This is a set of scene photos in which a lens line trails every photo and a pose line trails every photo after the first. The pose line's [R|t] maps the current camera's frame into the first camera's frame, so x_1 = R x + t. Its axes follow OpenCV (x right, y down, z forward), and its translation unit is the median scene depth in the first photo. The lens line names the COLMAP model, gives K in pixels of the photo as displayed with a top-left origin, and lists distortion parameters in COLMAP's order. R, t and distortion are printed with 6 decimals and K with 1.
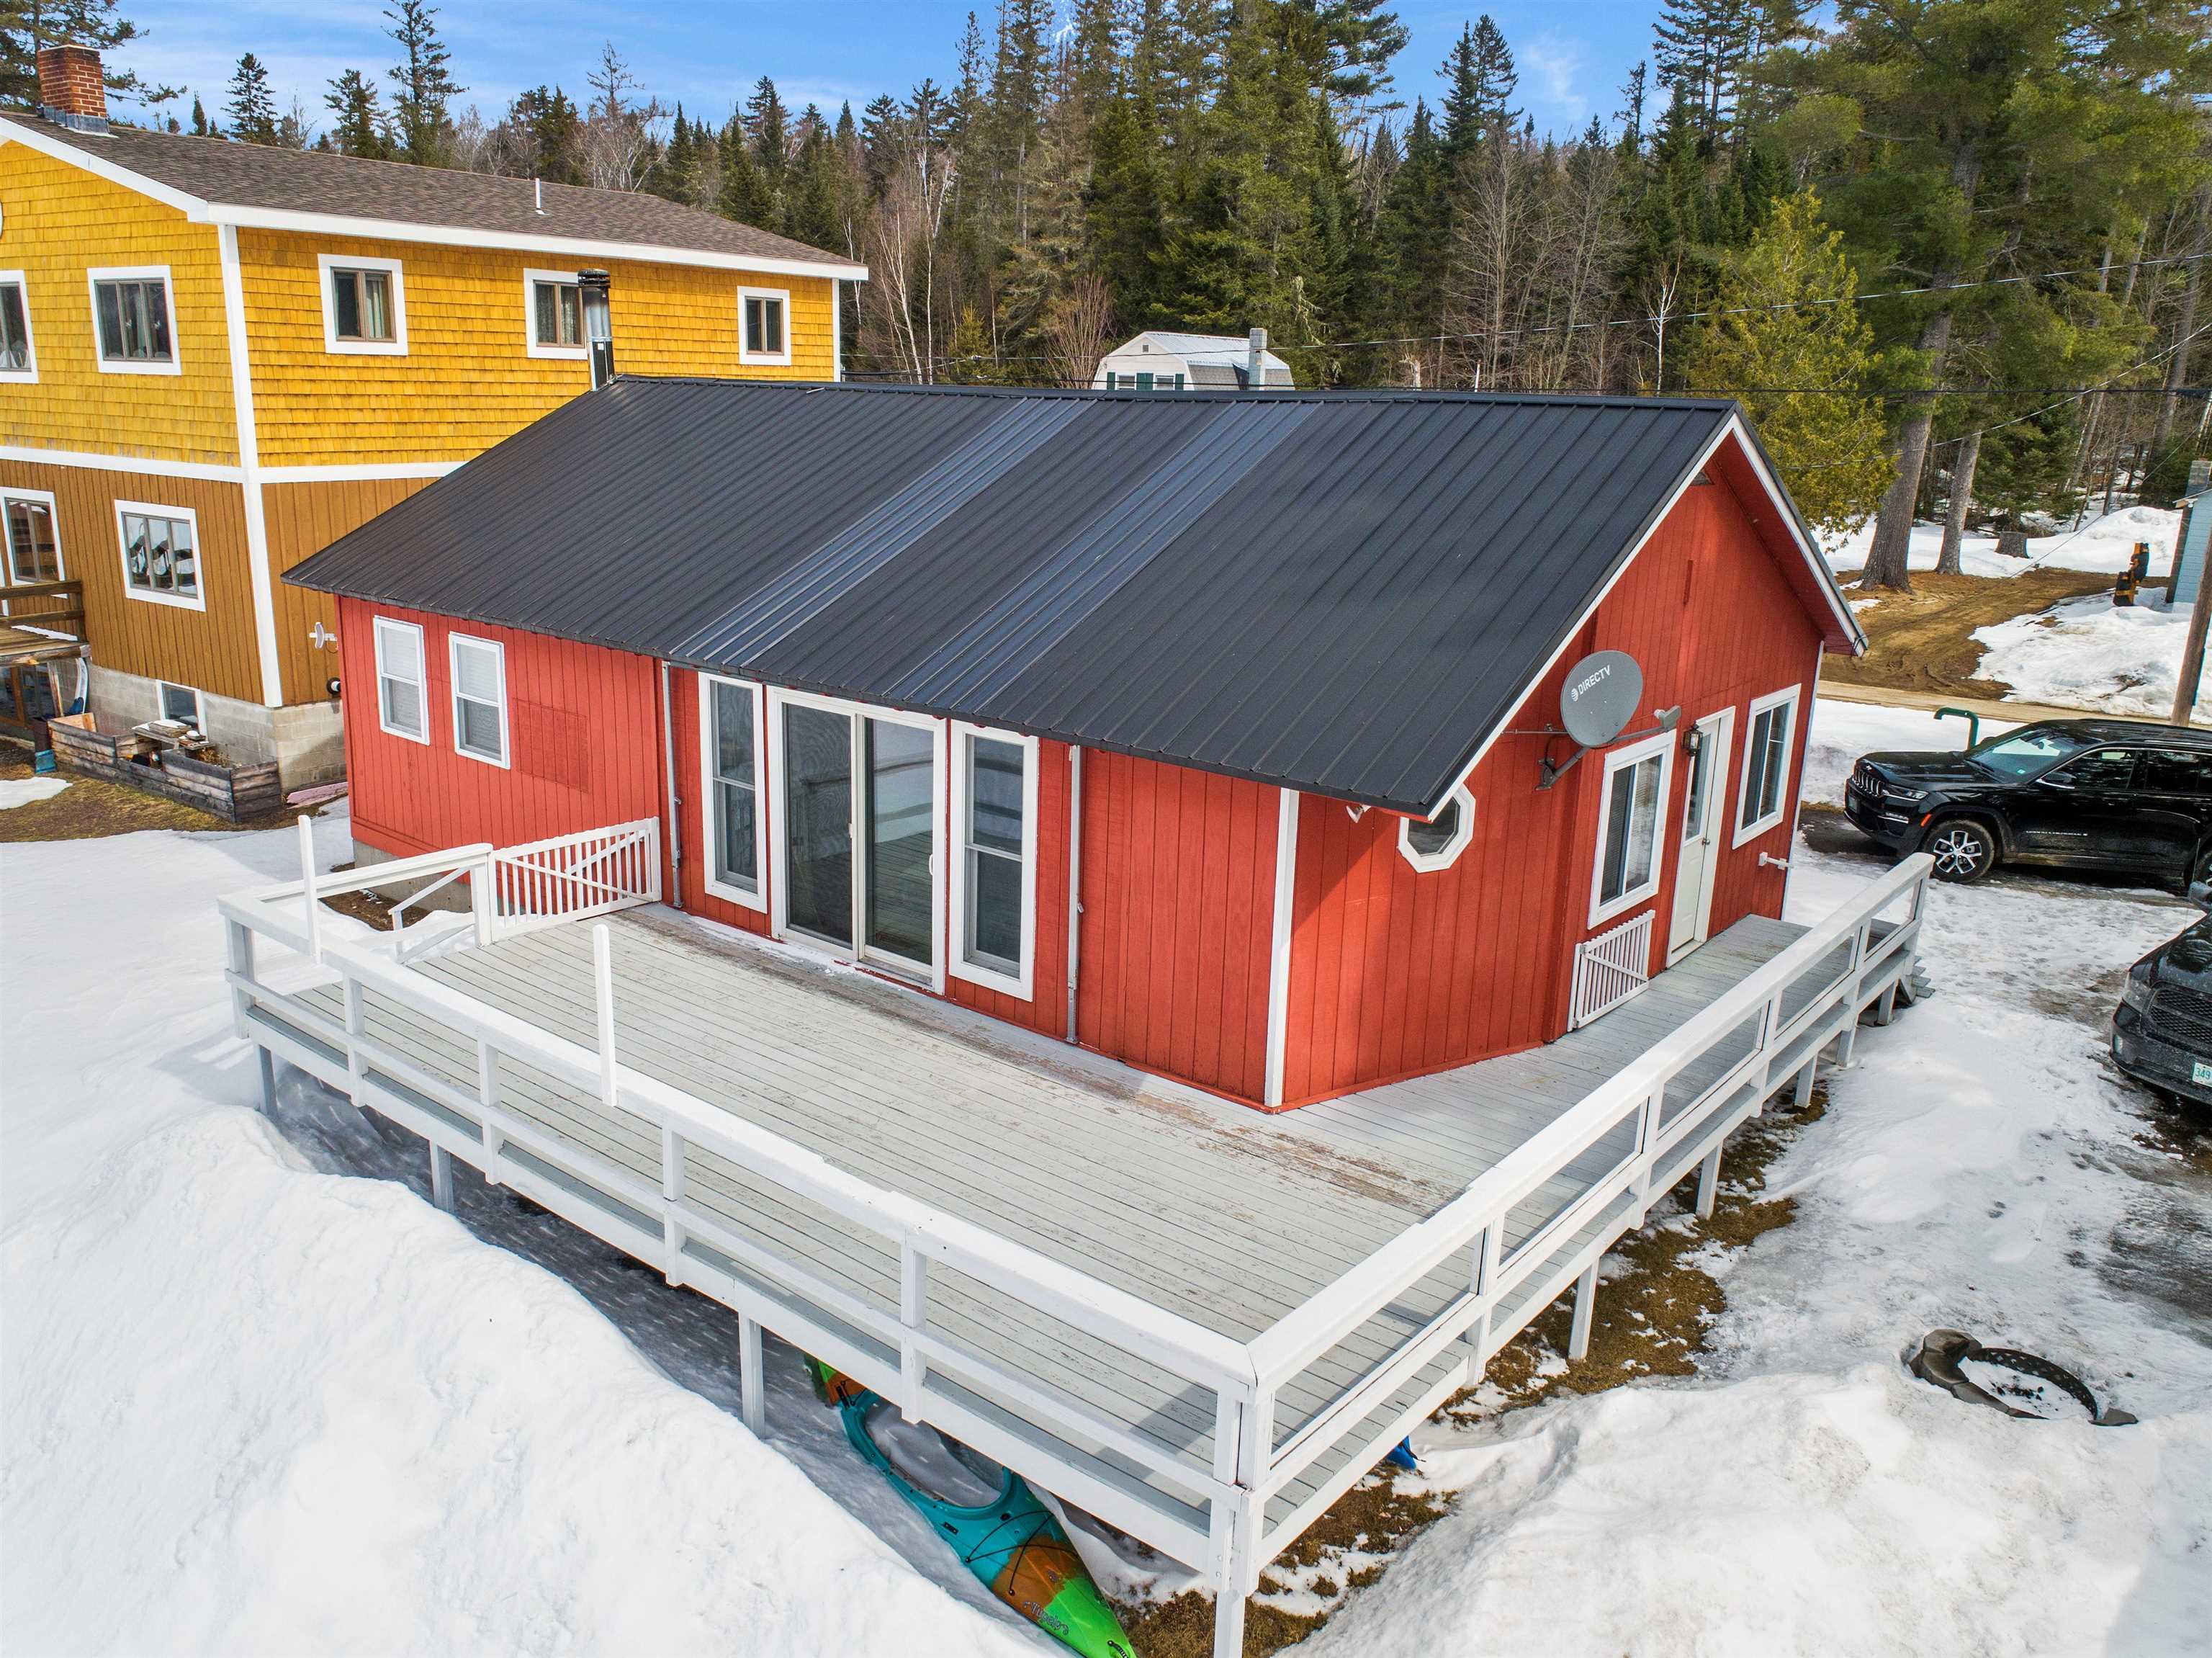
lens RADIAL K [[1650.9, 0, 1106.0], [0, 1650.9, 829.0], [0, 0, 1]] dist [-0.009919, 0.005306]
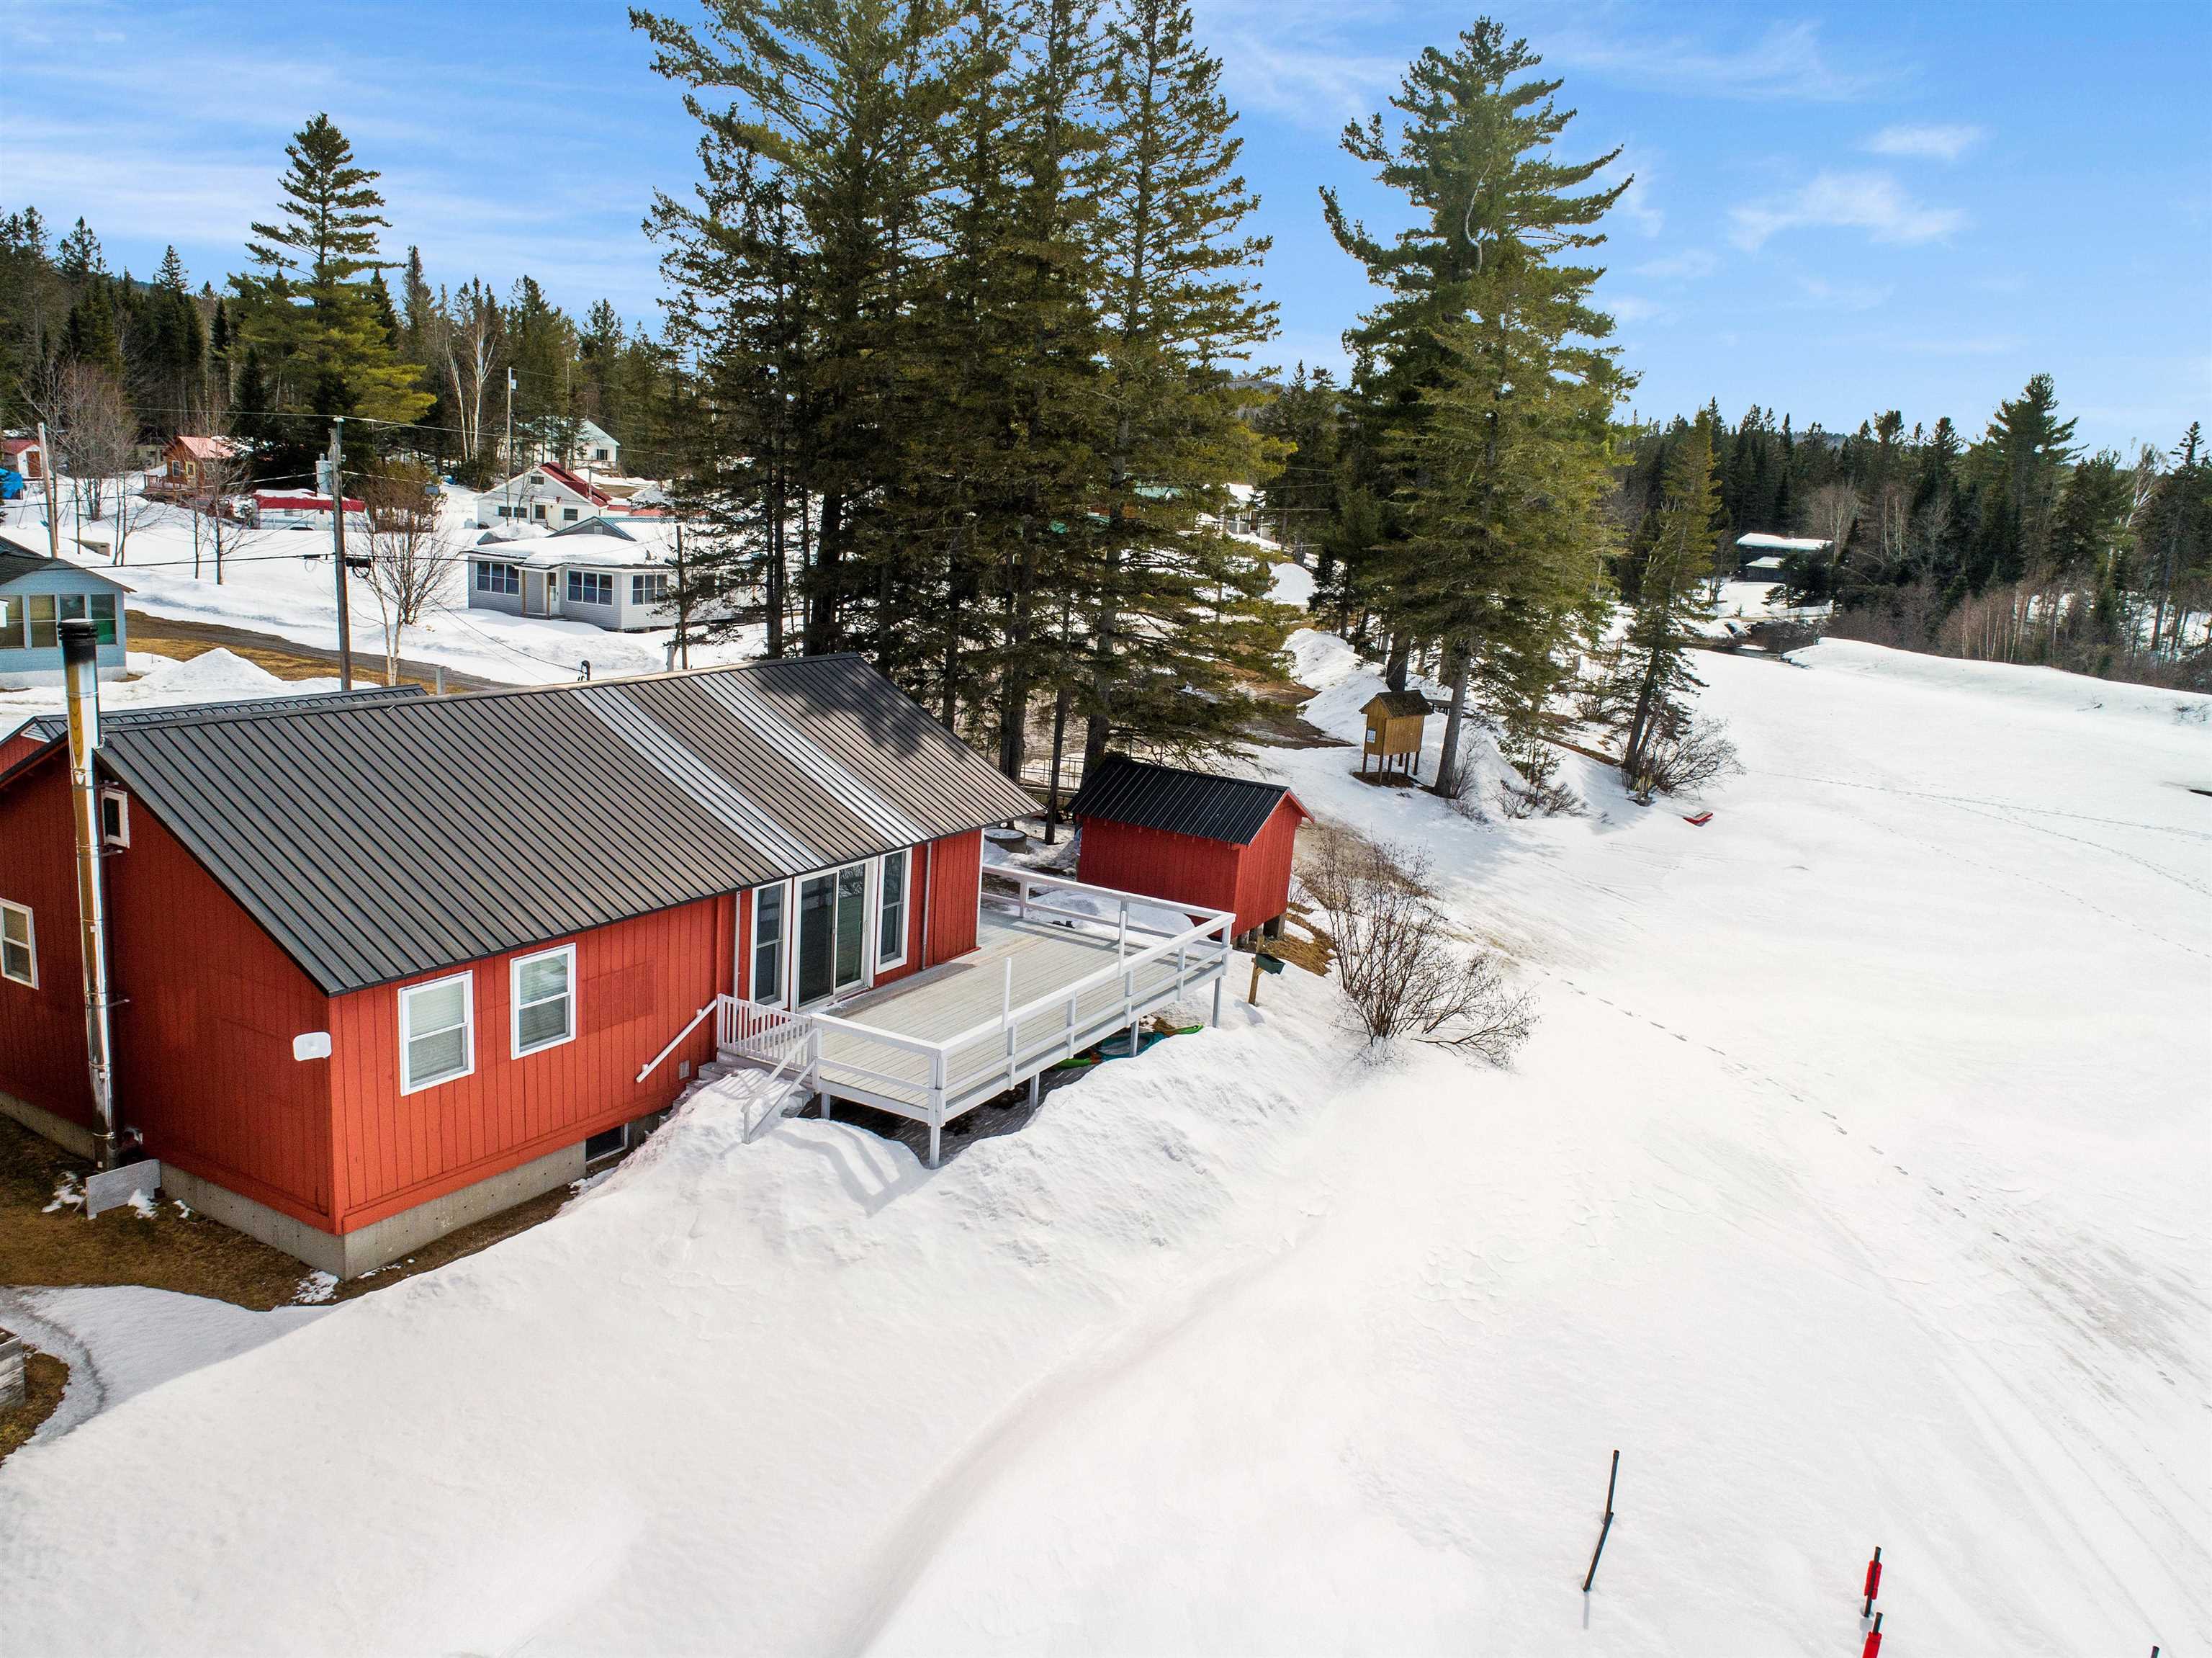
lens RADIAL K [[1650.9, 0, 1106.0], [0, 1650.9, 829.0], [0, 0, 1]] dist [-0.009919, 0.005306]
pose [[-0.170890, -0.248896, 0.953335, -2.005939], [0.171574, 0.945268, 0.277545, -0.588890], [-0.970236, 0.210998, -0.118833, 0.906794]]
